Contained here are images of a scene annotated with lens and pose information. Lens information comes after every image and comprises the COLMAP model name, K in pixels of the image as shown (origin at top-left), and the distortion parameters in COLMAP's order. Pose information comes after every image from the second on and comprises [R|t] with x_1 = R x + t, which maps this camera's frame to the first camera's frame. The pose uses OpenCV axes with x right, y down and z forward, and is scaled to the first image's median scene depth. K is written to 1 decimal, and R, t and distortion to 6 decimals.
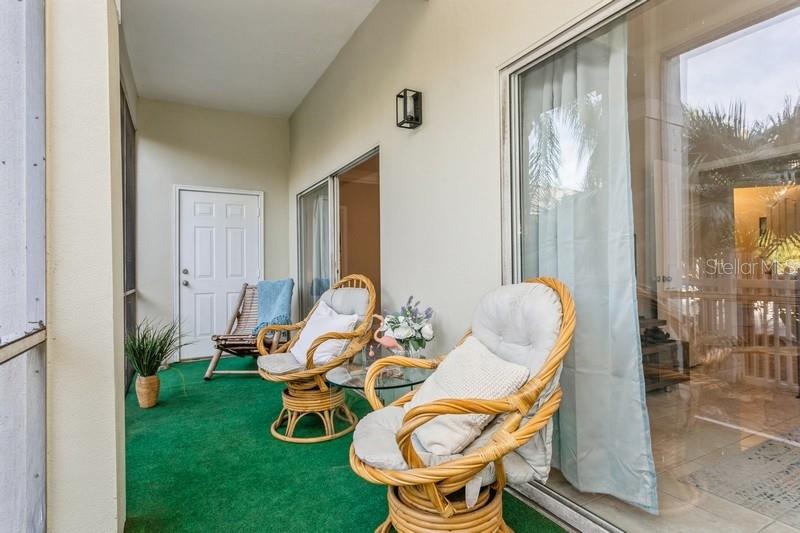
lens RADIAL K [[430.8, 0, 398.0], [0, 430.8, 264.7], [0, 0, 1]] dist [0.021880, 0.001392]
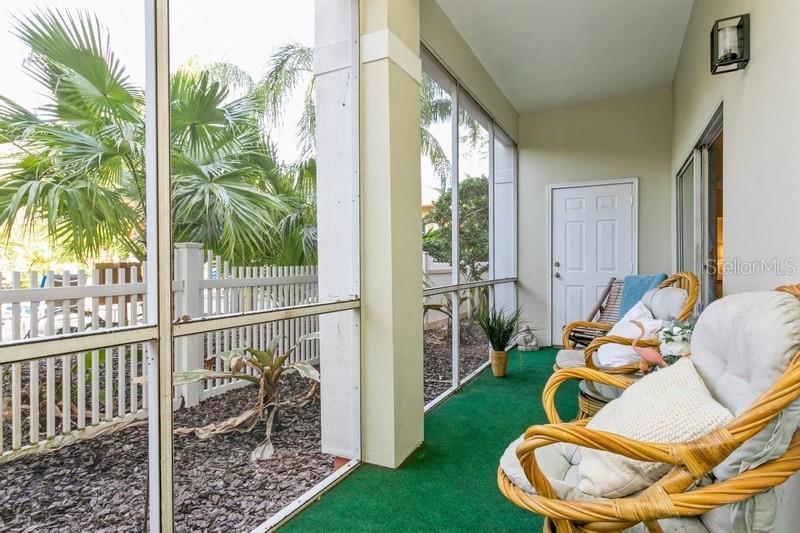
lens RADIAL K [[430.8, 0, 396.3], [0, 430.8, 265.0], [0, 0, 1]] dist [0.021880, 0.001392]
pose [[0.566765, 0.012673, -0.823782, 0.173995], [0.002818, 0.999846, 0.017320, -0.002478], [0.823875, -0.012137, 0.566642, 0.063234]]
